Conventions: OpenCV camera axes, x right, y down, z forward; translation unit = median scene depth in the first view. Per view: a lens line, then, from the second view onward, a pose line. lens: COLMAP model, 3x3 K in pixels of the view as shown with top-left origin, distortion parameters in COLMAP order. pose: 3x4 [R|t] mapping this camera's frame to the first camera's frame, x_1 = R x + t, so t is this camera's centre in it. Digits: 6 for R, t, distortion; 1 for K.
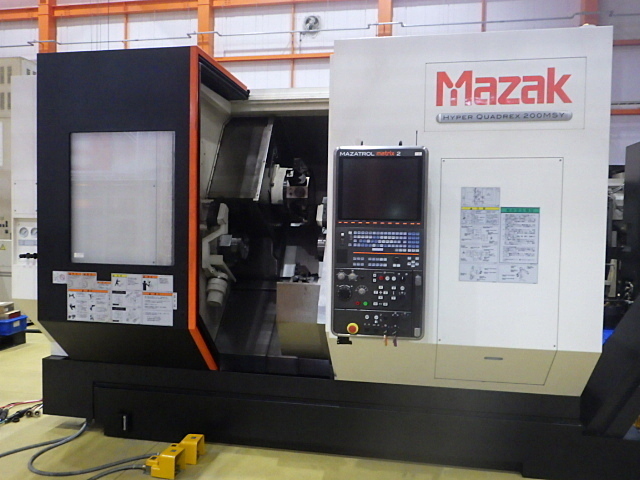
lens RADIAL K [[524.3, 0, 320.0], [0, 524.3, 240.0], [0, 0, 1]] dist [-0.011474, -0.002868]
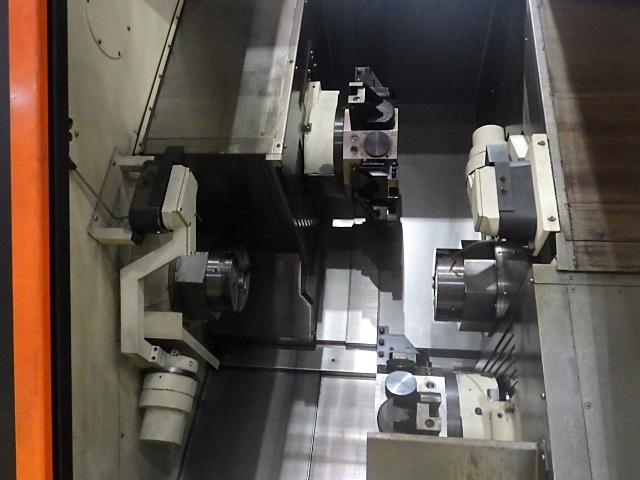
lens RADIAL K [[524.3, 0, 320.0], [0, 524.3, 240.0], [0, 0, 1]] dist [-0.011474, -0.002868]
pose [[0.999185, -0.003303, 0.040231, -0.110192], [0.002764, 0.999906, 0.013460, -0.026491], [-0.040272, -0.013338, 0.999100, 0.667036]]
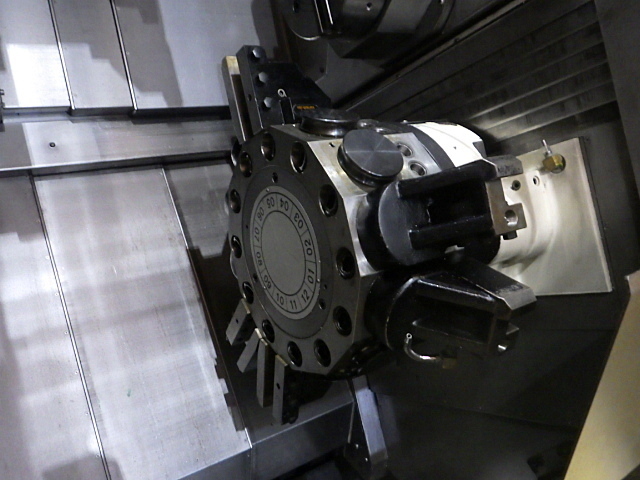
lens RADIAL K [[524.3, 0, 320.0], [0, 524.3, 240.0], [0, 0, 1]] dist [-0.011474, -0.002868]
pose [[0.708874, -0.252346, 0.658649, -0.169082], [-0.040310, 0.917790, 0.395015, 0.036211], [-0.704182, -0.306566, 0.640426, 0.913509]]
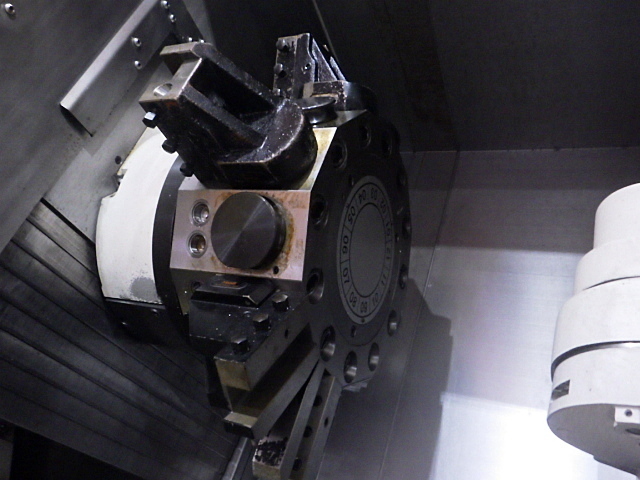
lens RADIAL K [[524.3, 0, 320.0], [0, 524.3, 240.0], [0, 0, 1]] dist [-0.011474, -0.002868]
pose [[0.955954, 0.050722, -0.289099, 0.017663], [-0.085682, 0.990279, -0.109577, -0.085424], [0.280731, 0.129521, 0.951007, 0.980918]]
